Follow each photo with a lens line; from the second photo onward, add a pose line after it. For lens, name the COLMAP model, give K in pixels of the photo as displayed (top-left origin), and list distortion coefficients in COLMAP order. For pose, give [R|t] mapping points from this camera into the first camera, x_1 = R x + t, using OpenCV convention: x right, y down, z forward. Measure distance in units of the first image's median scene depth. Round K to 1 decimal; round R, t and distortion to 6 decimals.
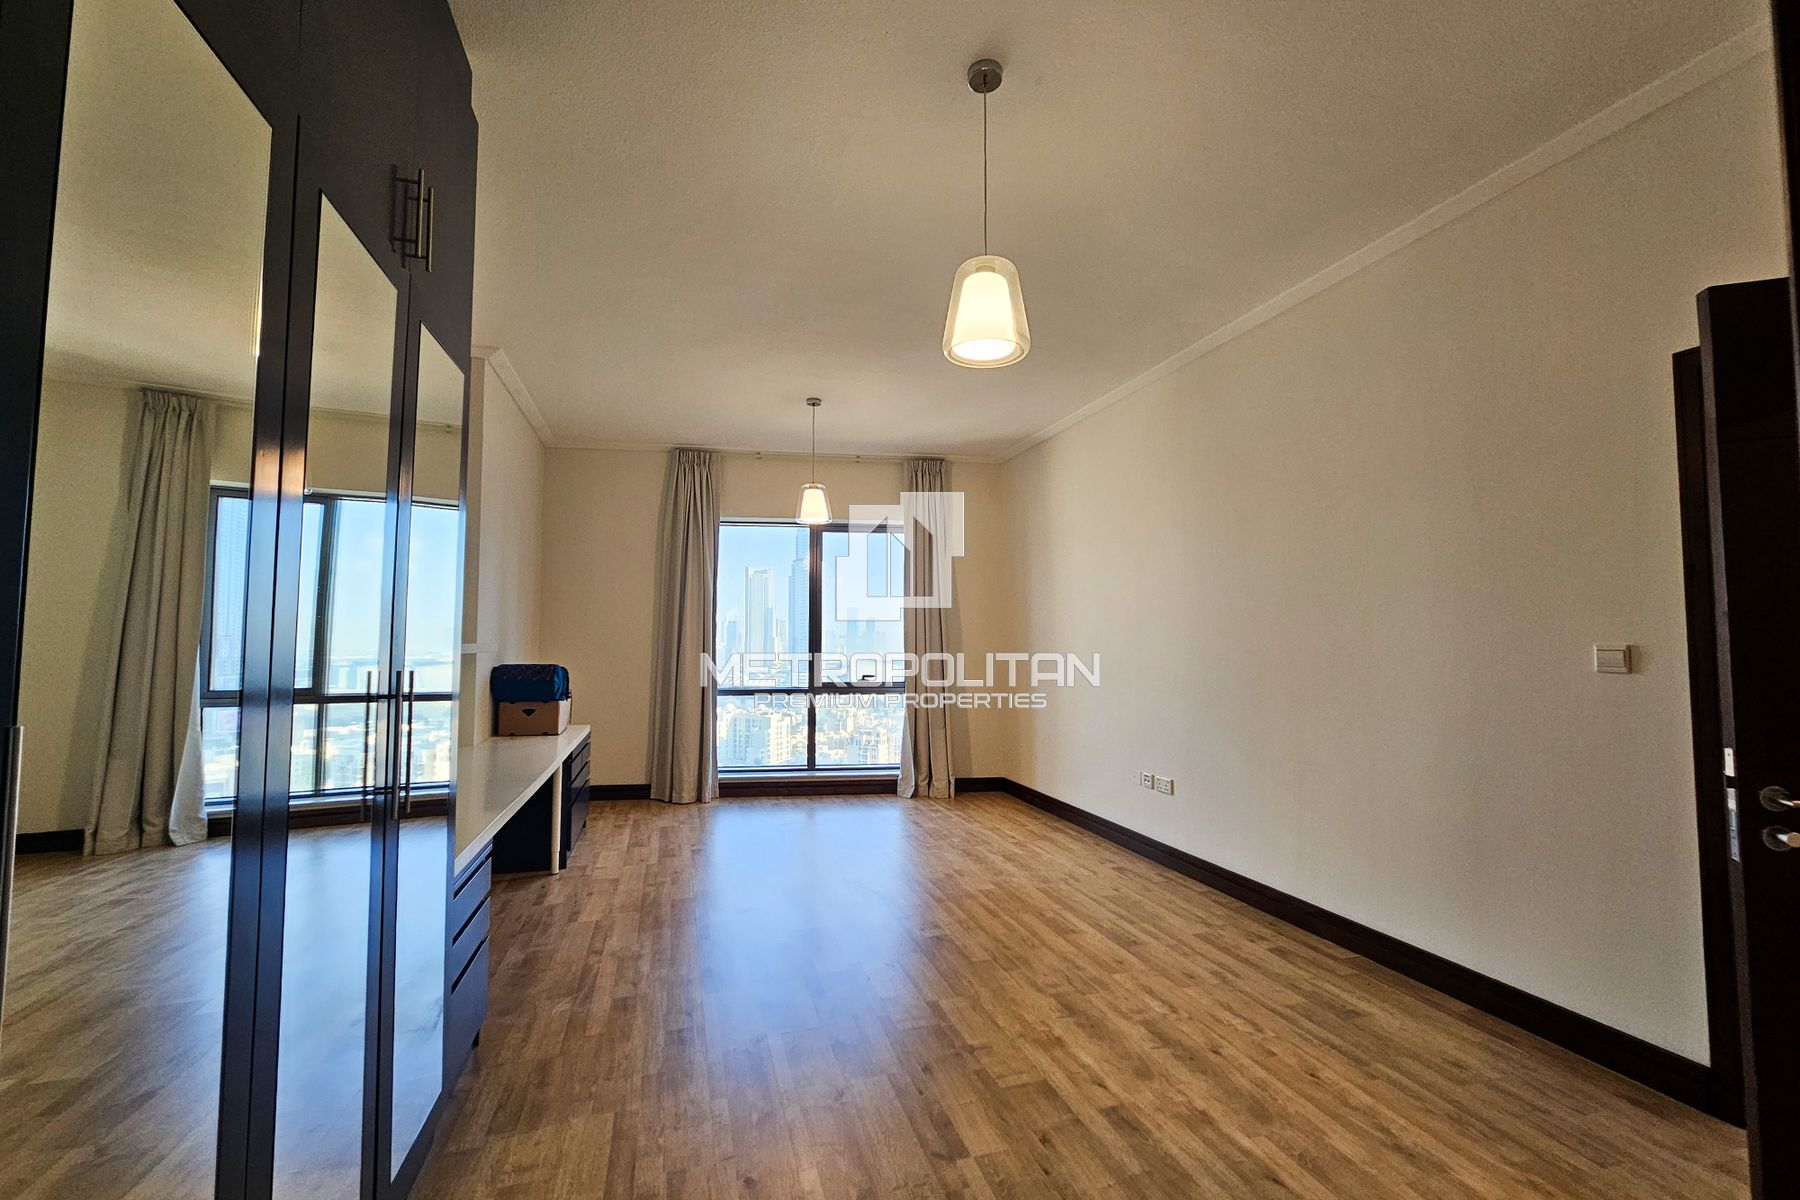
lens RADIAL K [[739.2, 0, 912.4], [0, 739.2, 596.5], [0, 0, 1]] dist [-0.002921, 0.000855]
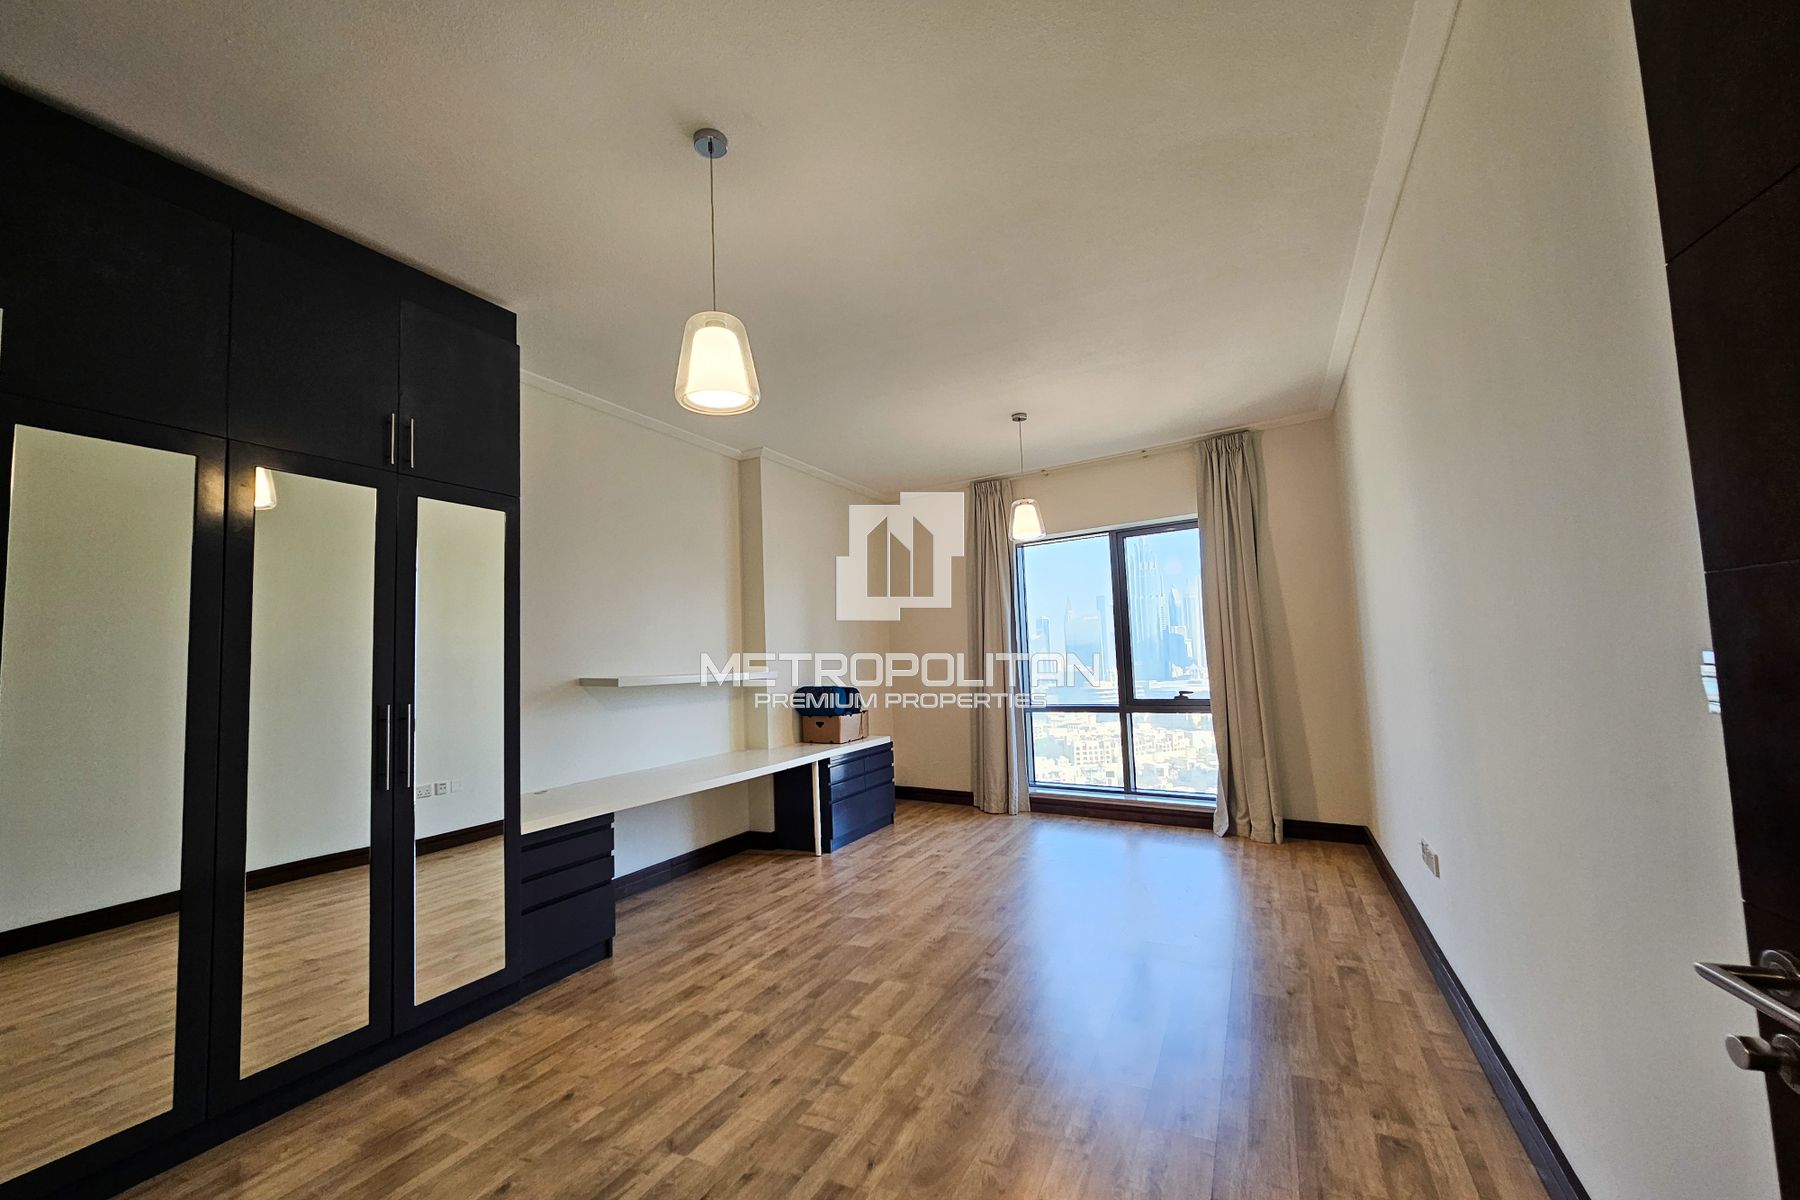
lens RADIAL K [[739.2, 0, 903.1], [0, 739.2, 605.0], [0, 0, 1]] dist [-0.002921, 0.000855]
pose [[0.723738, -0.081892, -0.685198, 0.341667], [0.080684, 0.996165, -0.033835, 0.006503], [0.685341, -0.030797, 0.727570, 0.141699]]
